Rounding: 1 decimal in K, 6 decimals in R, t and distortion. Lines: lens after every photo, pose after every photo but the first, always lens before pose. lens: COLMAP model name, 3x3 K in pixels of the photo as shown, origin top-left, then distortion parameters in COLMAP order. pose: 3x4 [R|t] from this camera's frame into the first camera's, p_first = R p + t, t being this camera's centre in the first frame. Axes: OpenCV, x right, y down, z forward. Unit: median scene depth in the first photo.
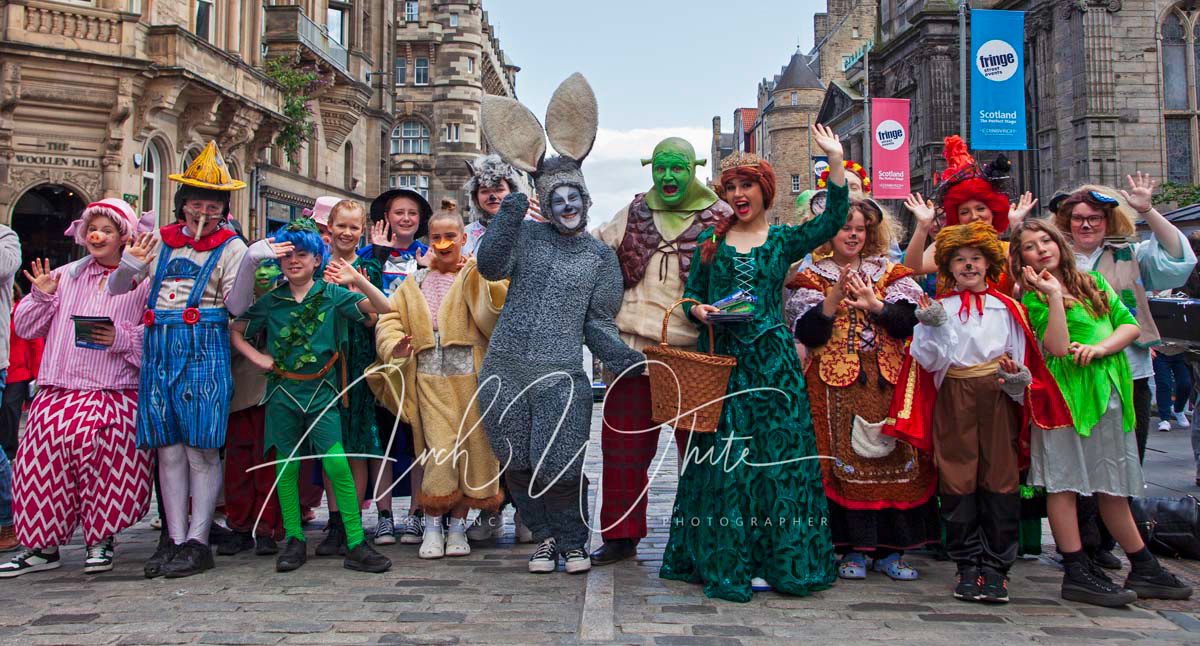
lens RADIAL K [[994.4, 0, 603.0], [0, 994.4, 201.7], [0, 0, 1]] dist [-0.003544, -0.005886]
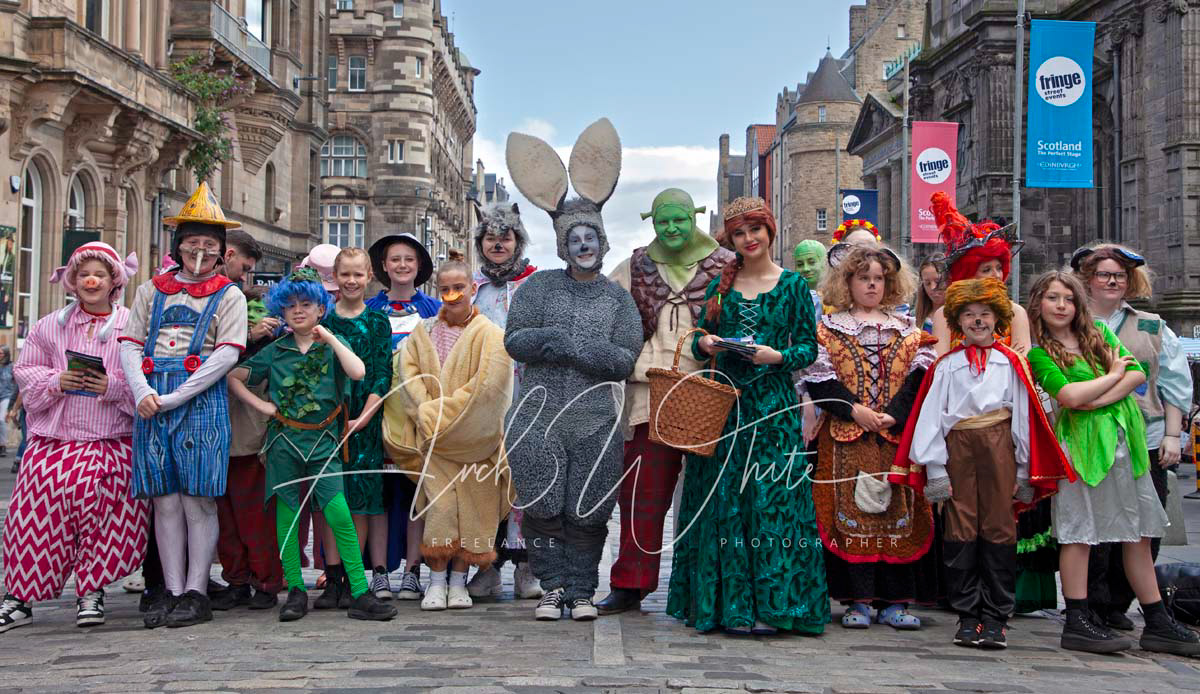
lens RADIAL K [[1396.0, 0, 597.7], [0, 1396.0, 281.0], [0, 0, 1]] dist [0.167256, 0.004687]
pose [[0.999587, 0.011299, 0.026412, -0.022131], [-0.012225, 0.999307, 0.035158, -0.008953], [-0.025996, -0.035467, 0.999033, -0.174663]]
